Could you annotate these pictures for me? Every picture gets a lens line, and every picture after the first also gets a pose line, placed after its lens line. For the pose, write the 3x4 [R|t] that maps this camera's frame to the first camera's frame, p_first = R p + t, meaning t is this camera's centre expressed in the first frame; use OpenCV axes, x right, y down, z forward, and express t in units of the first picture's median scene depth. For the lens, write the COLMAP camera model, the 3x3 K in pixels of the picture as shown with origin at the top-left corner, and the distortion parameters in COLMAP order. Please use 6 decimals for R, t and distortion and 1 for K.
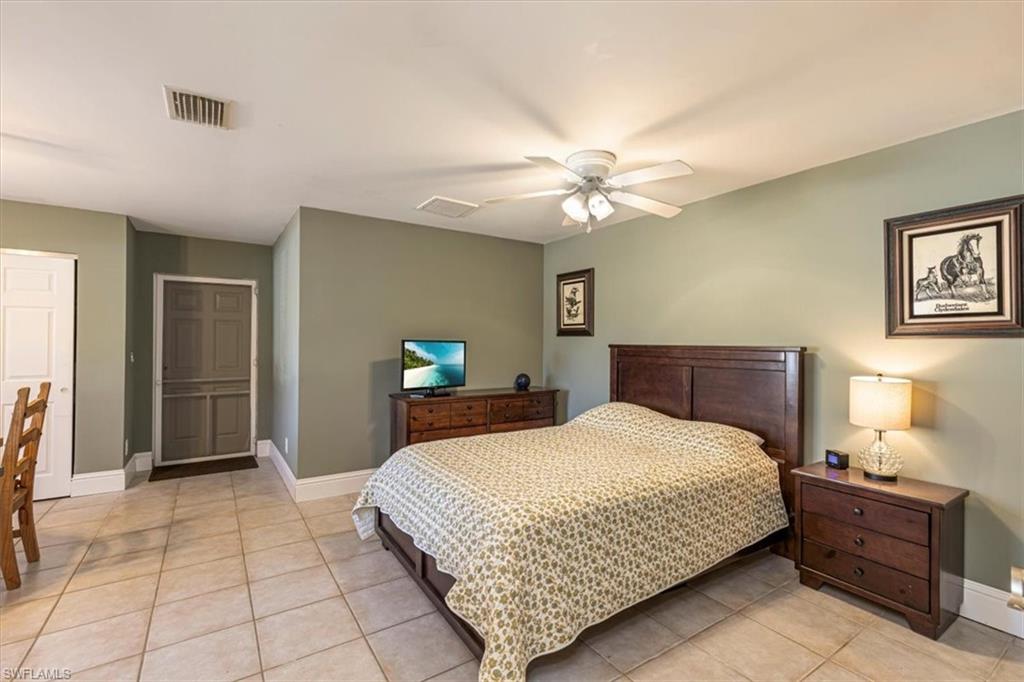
lens RADIAL K [[457.4, 0, 512.9], [0, 457.4, 338.9], [0, 0, 1]] dist [0.014398, -0.000202]
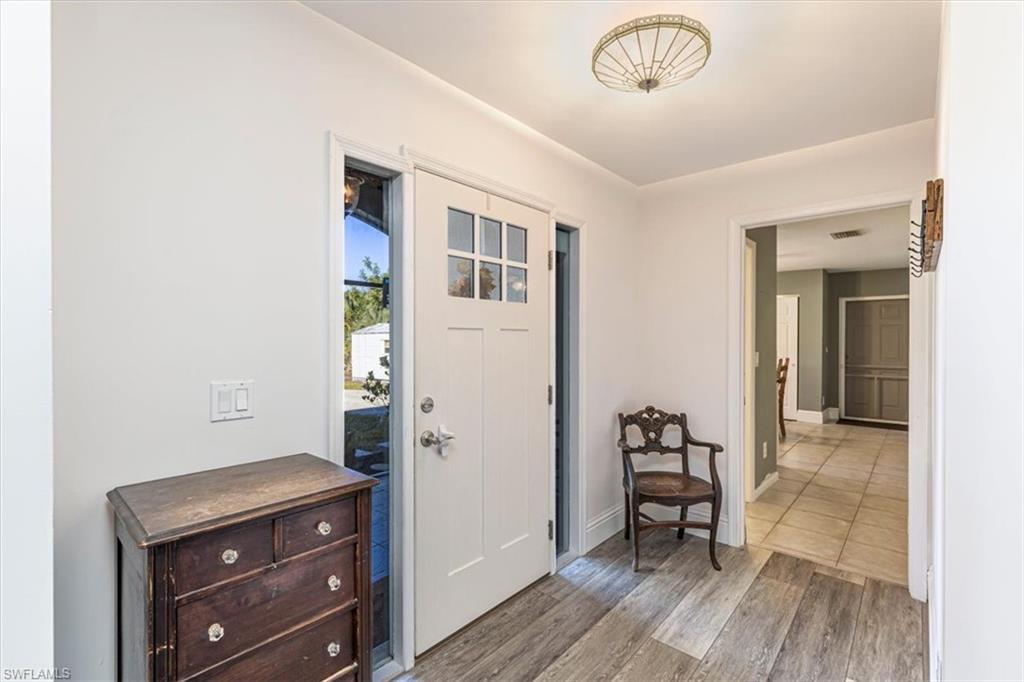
lens RADIAL K [[457.4, 0, 513.2], [0, 457.4, 340.4], [0, 0, 1]] dist [0.014398, -0.000202]
pose [[0.258475, -0.000277, -0.966018, 0.474685], [0.001437, 0.999999, 0.000098, 0.004823], [0.966017, -0.001414, 0.258475, -0.509213]]
